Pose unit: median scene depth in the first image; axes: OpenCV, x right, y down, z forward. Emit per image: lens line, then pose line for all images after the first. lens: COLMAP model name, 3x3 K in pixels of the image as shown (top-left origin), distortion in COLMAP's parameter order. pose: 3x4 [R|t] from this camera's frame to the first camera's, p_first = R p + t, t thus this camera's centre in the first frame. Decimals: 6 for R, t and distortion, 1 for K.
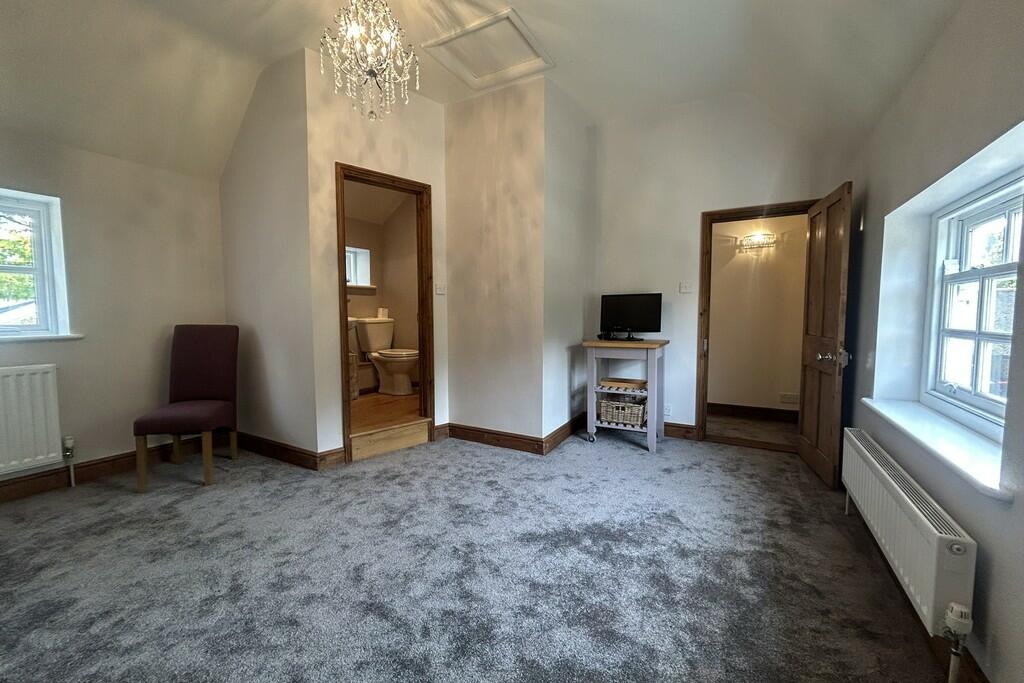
lens RADIAL K [[412.4, 0, 513.1], [0, 412.4, 339.0], [0, 0, 1]] dist [-0.001718, -0.000182]
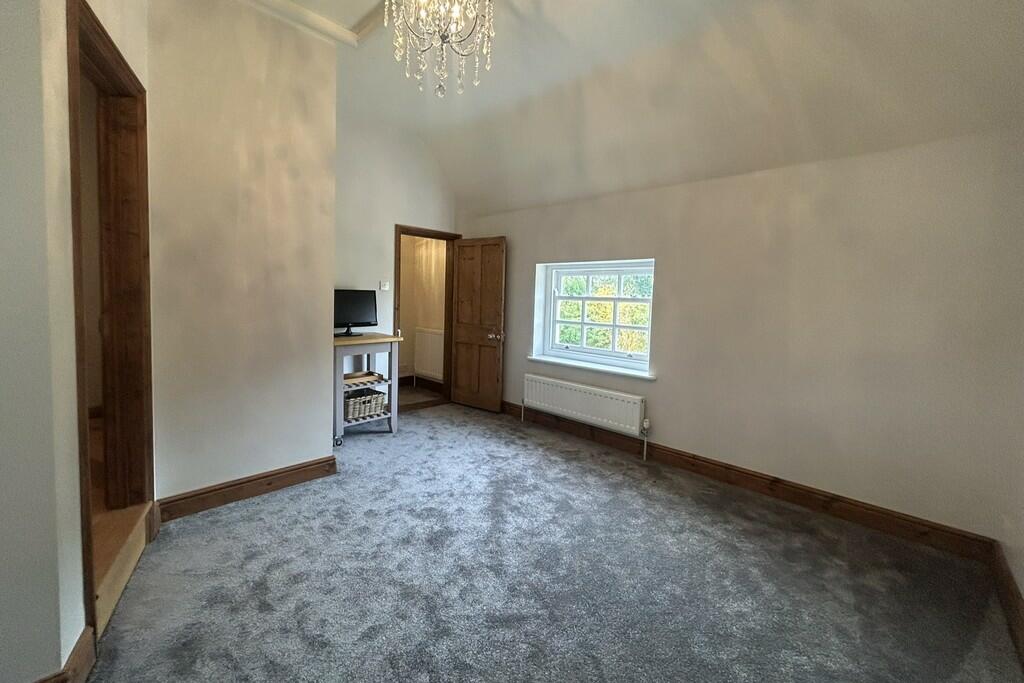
lens RADIAL K [[414.4, 0, 510.1], [0, 414.4, 320.9], [0, 0, 1]] dist [-0.001648, -0.000127]
pose [[0.249004, -0.051232, 0.967146, -0.694521], [0.031143, 0.998507, 0.044876, -0.076162], [-0.968002, 0.018945, 0.250228, 0.416428]]
